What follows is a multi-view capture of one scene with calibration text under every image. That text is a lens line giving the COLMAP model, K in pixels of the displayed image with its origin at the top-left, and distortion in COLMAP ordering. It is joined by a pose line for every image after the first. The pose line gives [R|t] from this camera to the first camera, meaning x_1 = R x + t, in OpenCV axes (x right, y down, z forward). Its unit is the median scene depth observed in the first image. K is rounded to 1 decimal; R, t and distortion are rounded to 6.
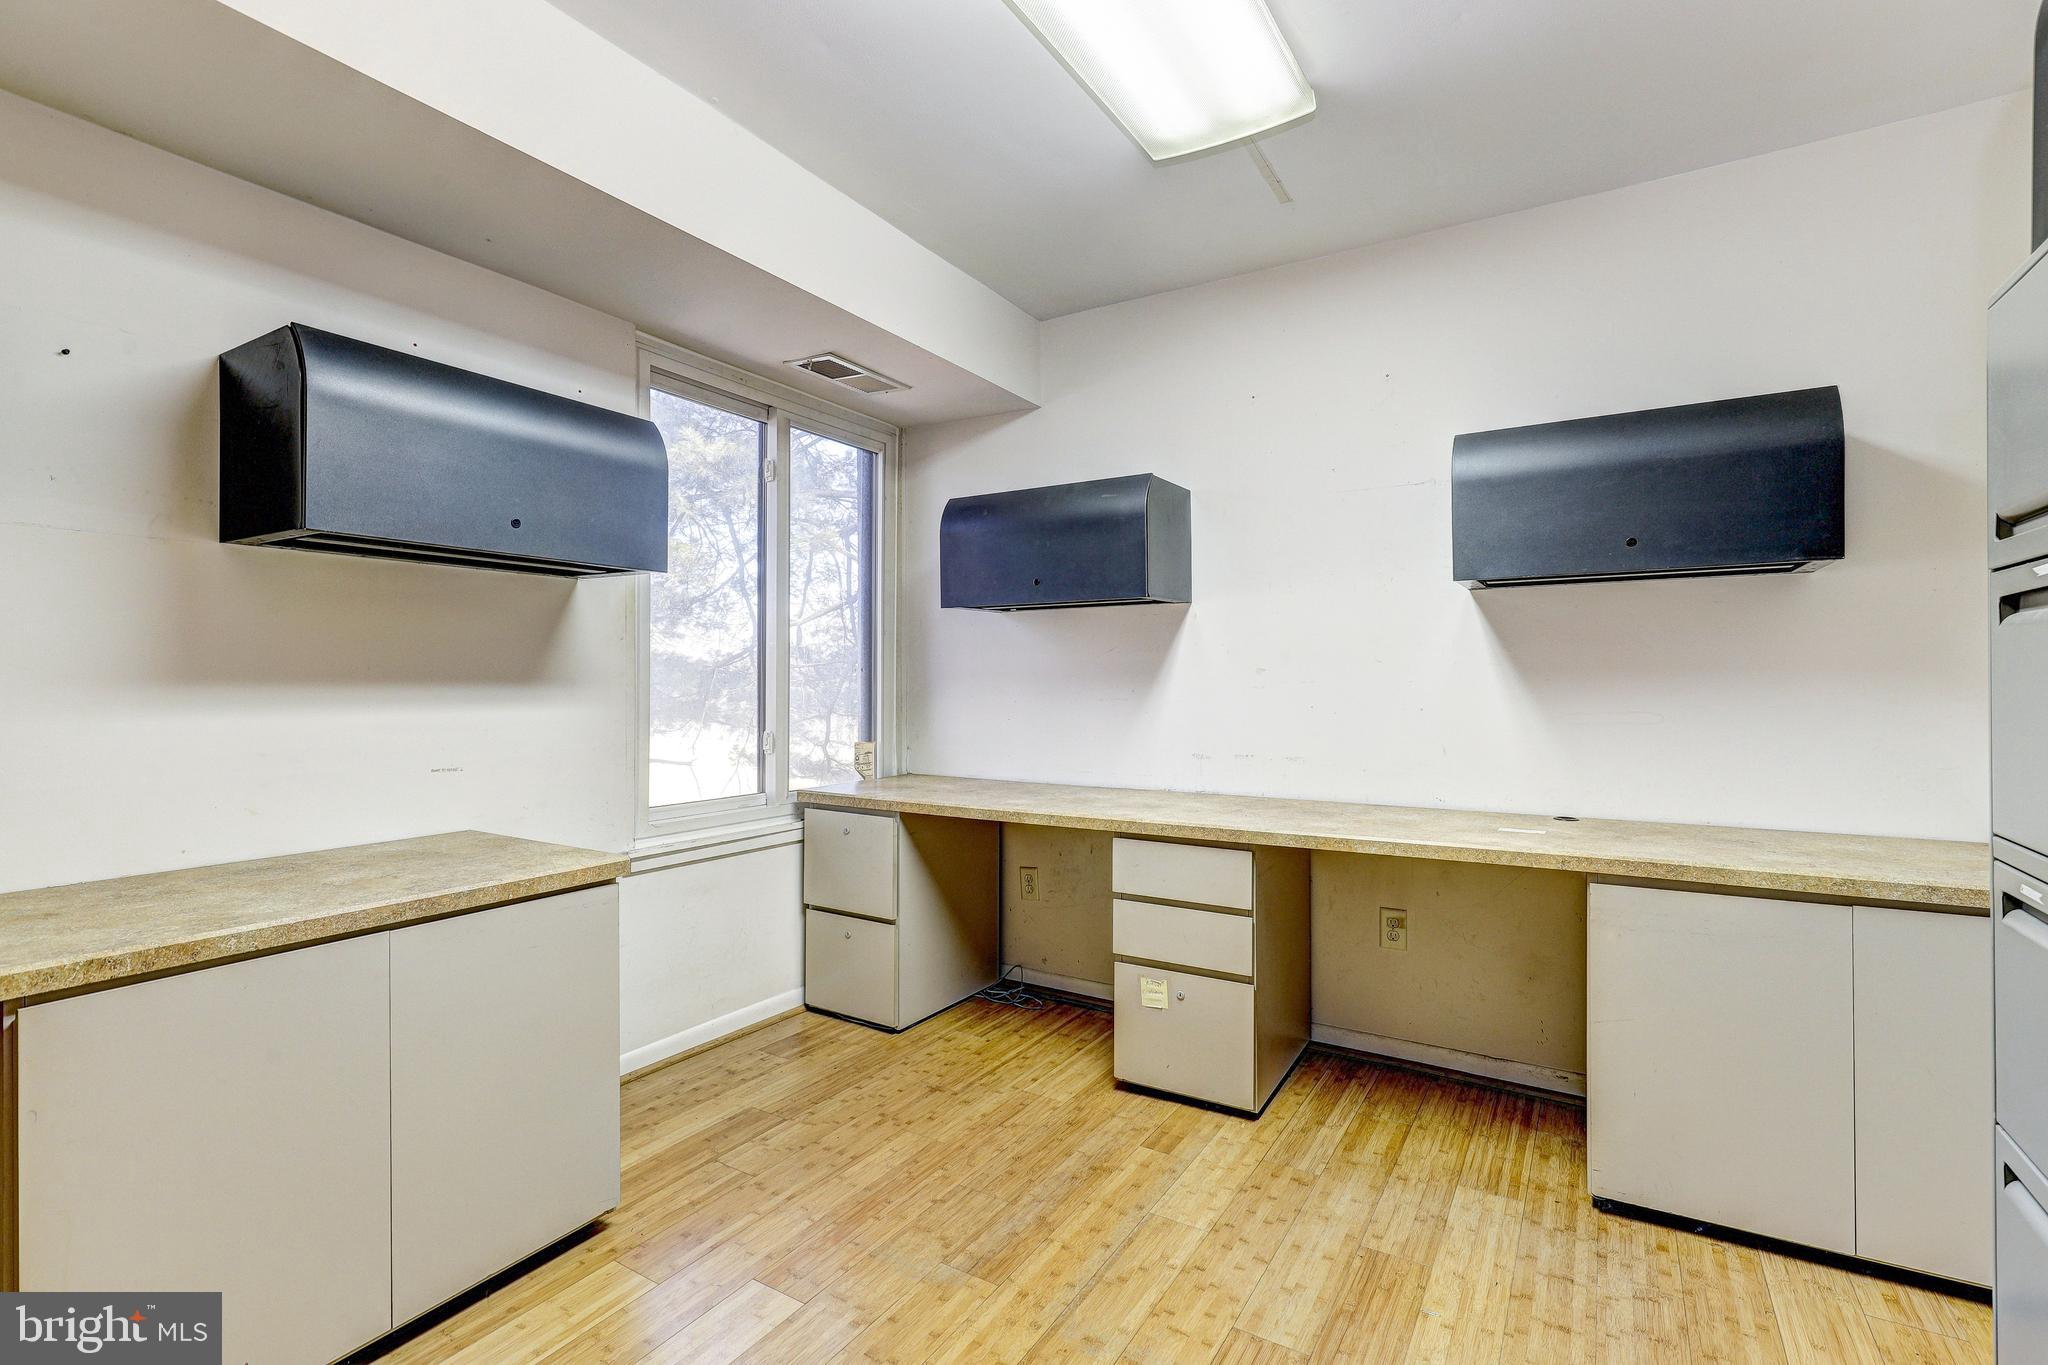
lens RADIAL K [[921.1, 0, 1031.2], [0, 921.1, 680.5], [0, 0, 1]] dist [0.000236, 0.000298]
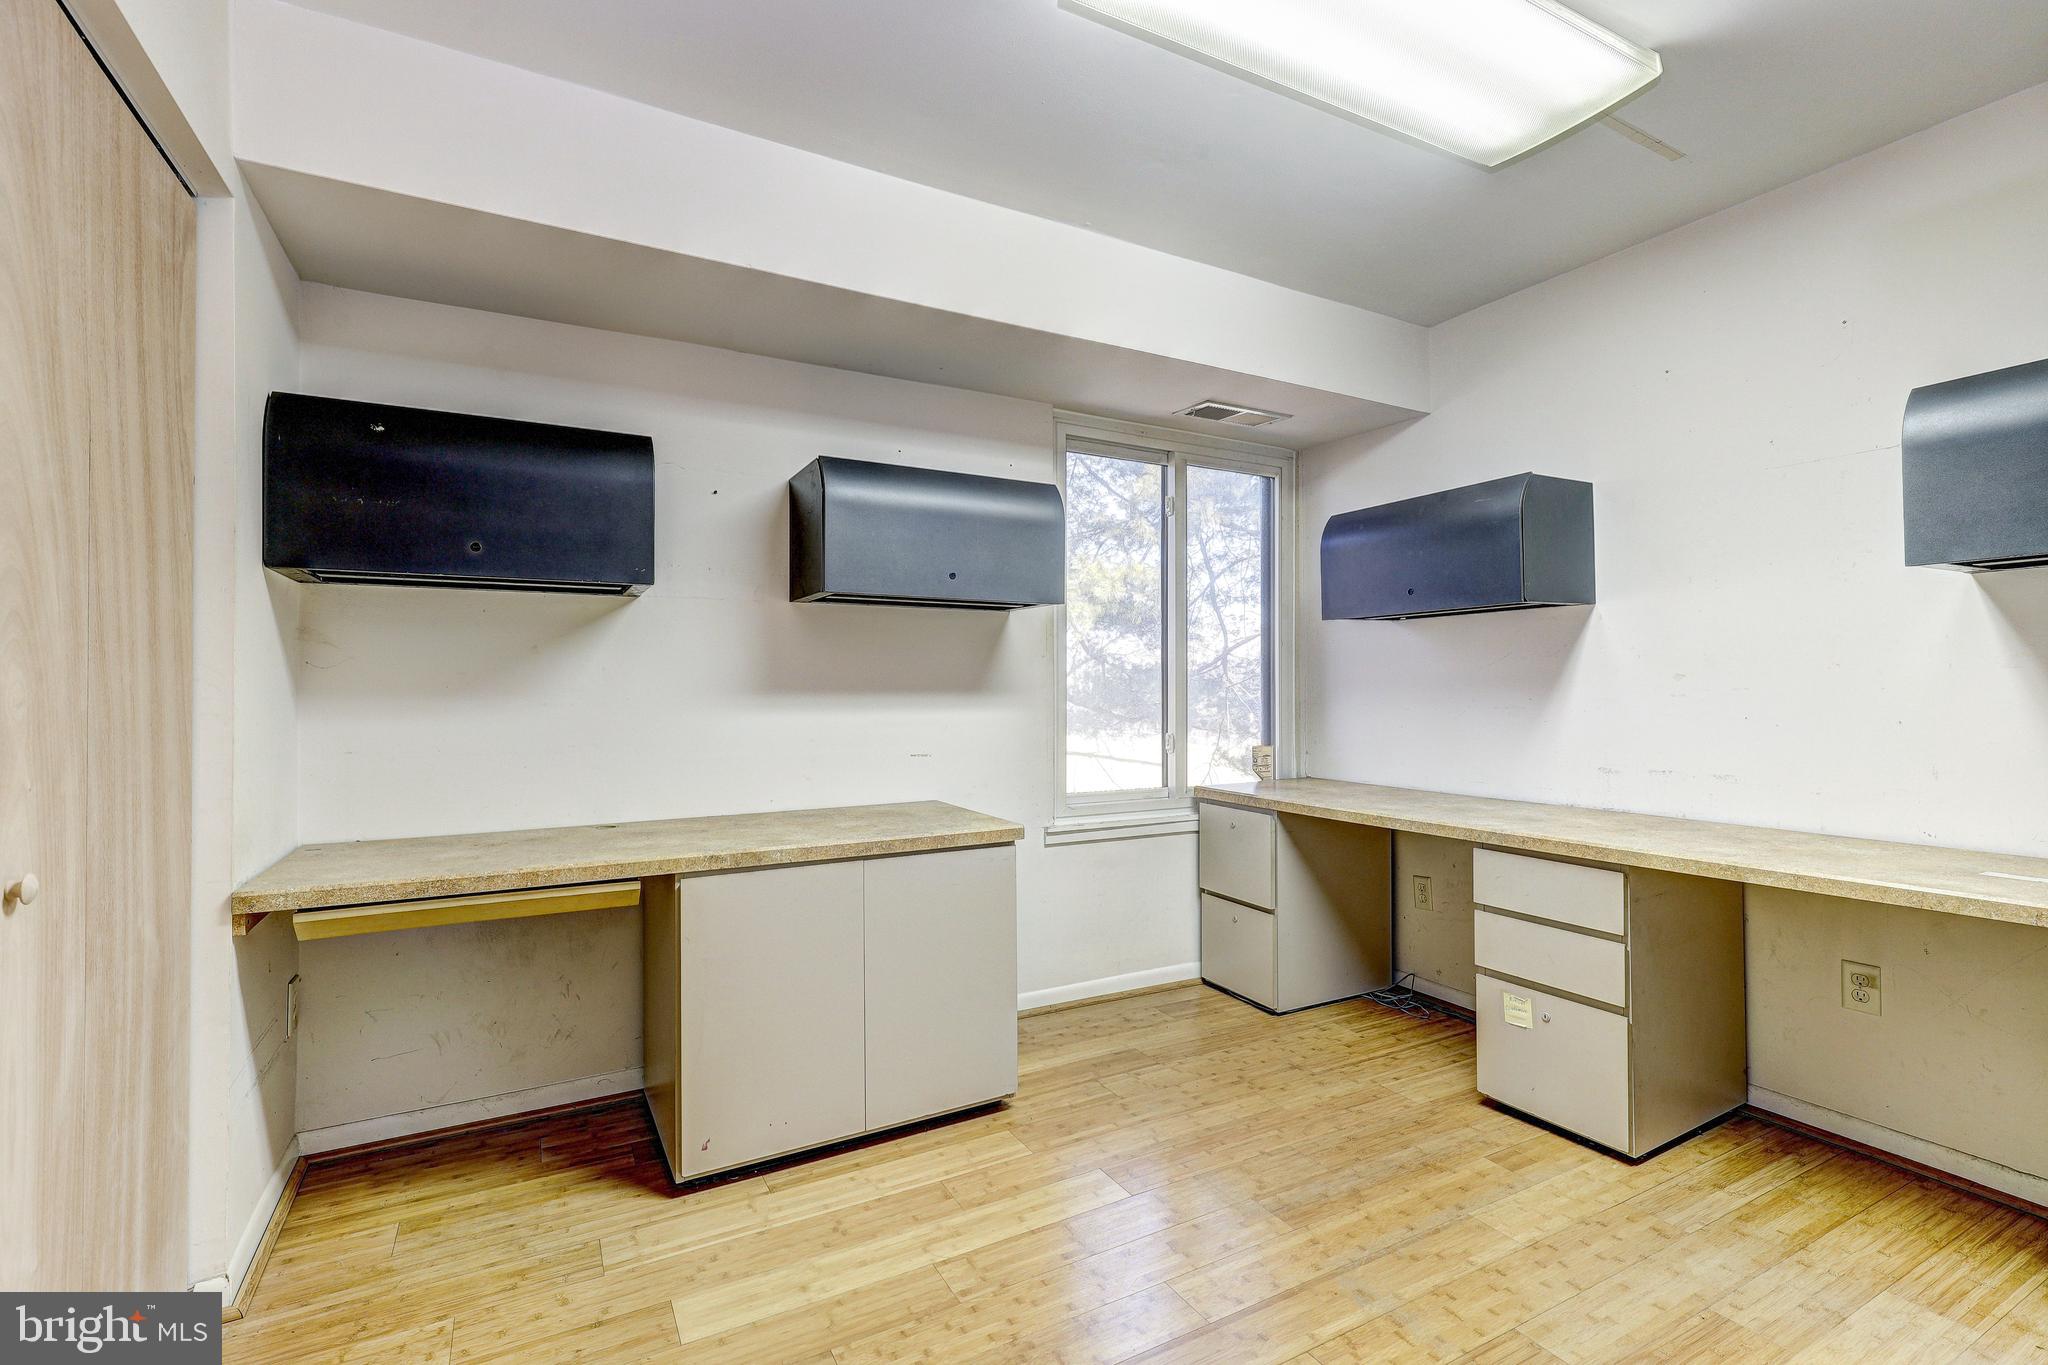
lens RADIAL K [[921.1, 0, 1031.2], [0, 921.1, 680.5], [0, 0, 1]] dist [0.000236, 0.000298]
pose [[0.864222, -0.009225, -0.503026, 0.184327], [0.006063, 0.999950, -0.007921, -0.003399], [0.503074, 0.003795, 0.864235, -0.096578]]
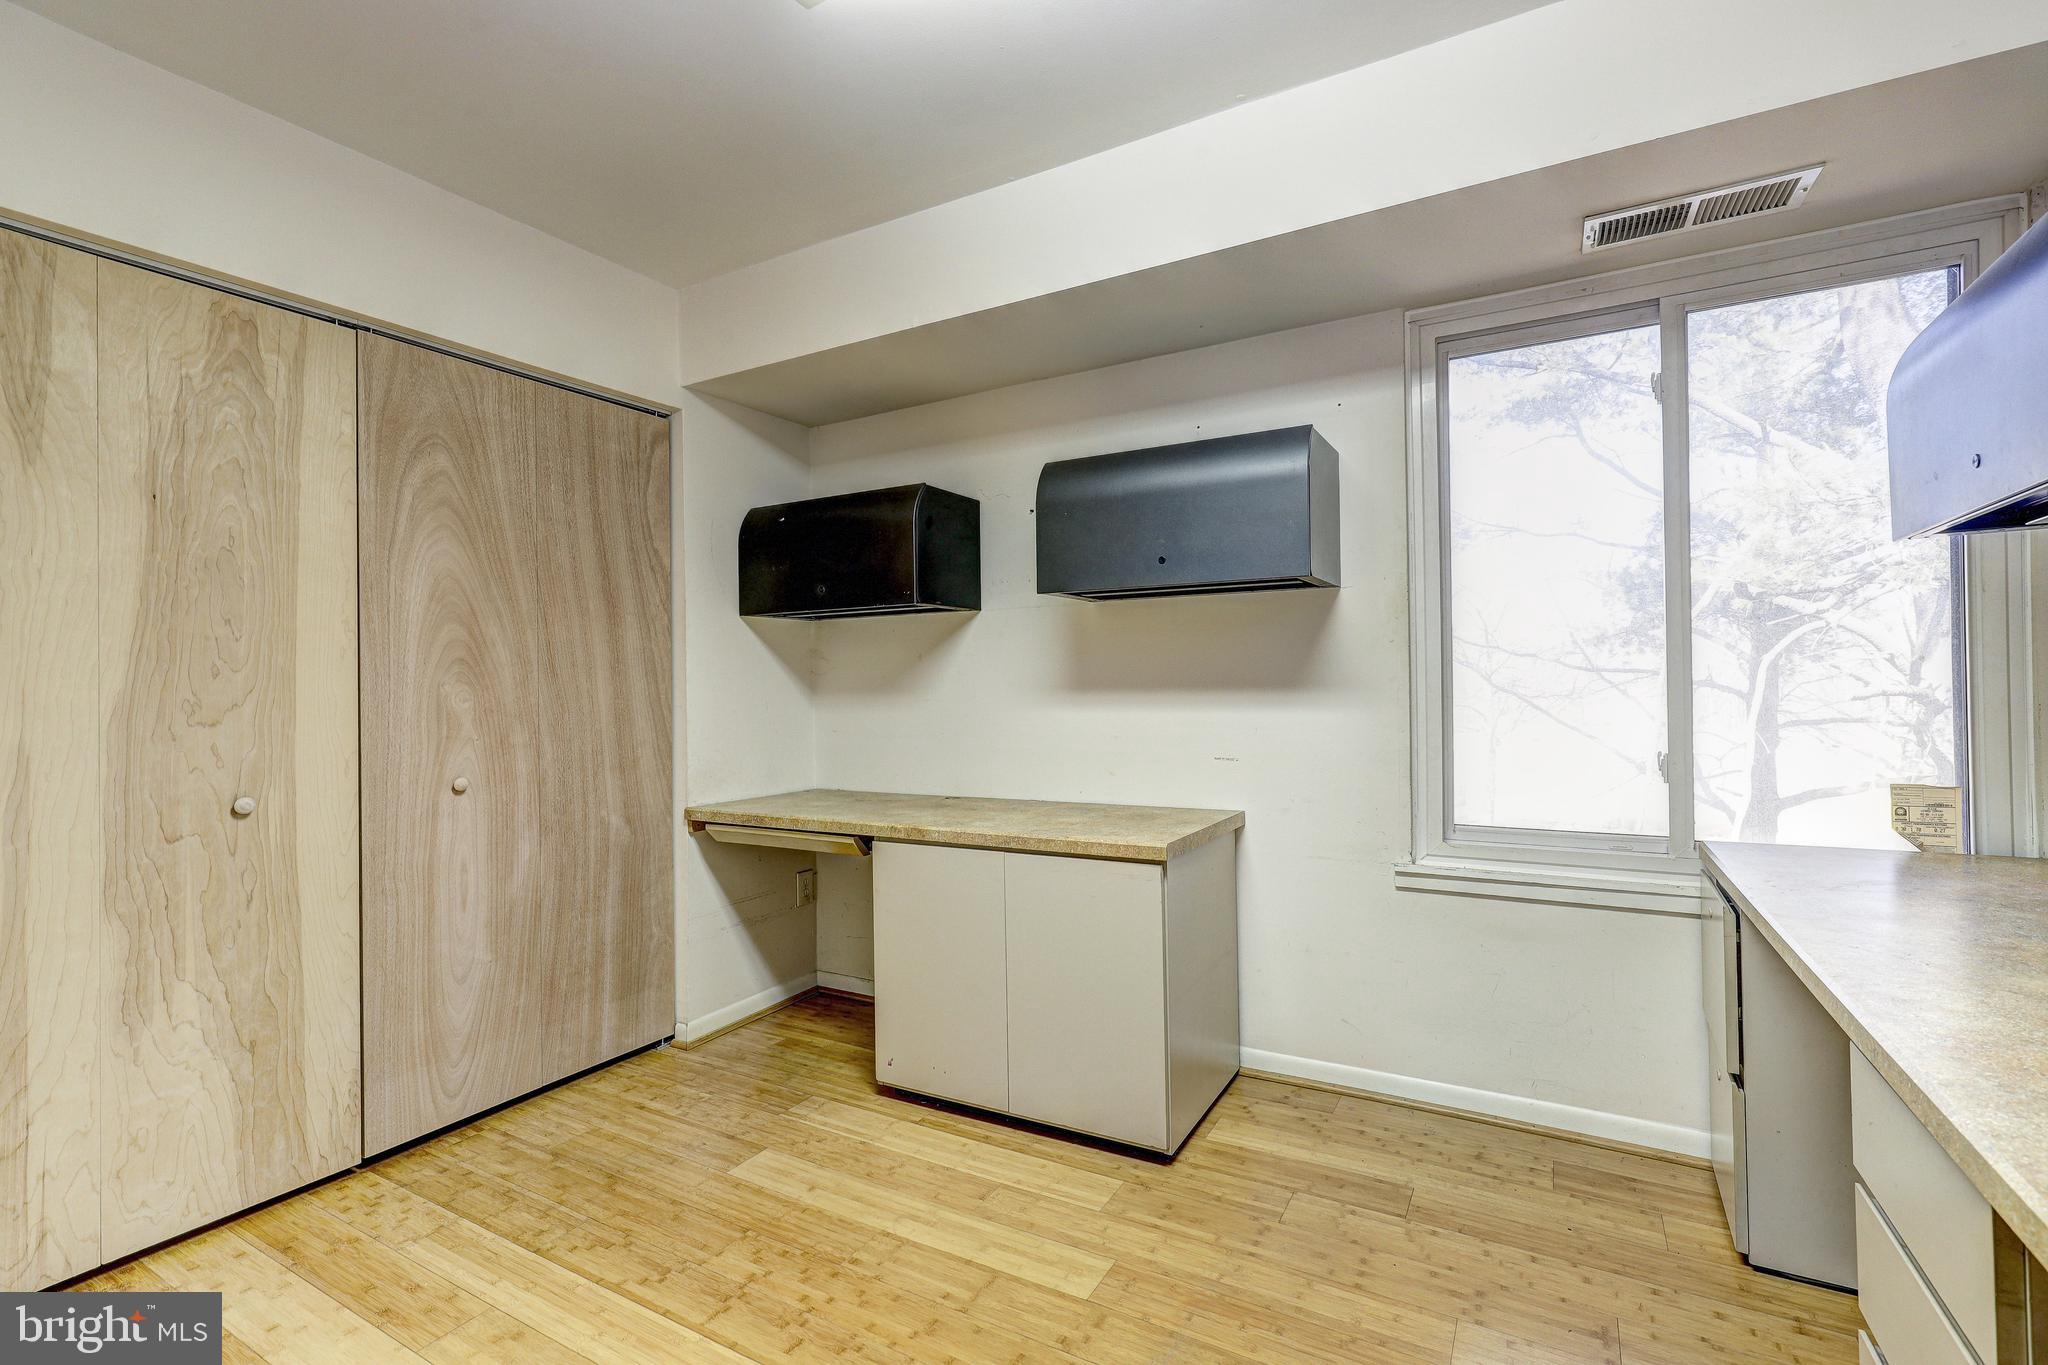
lens RADIAL K [[916.4, 0, 1021.4], [0, 916.4, 675.4], [0, 0, 1]] dist [-0.008666, 0.000660]
pose [[0.021158, -0.012414, -0.999699, 0.537903], [0.015713, 0.999804, -0.012083, -0.004074], [0.999653, -0.015452, 0.021349, 0.634723]]
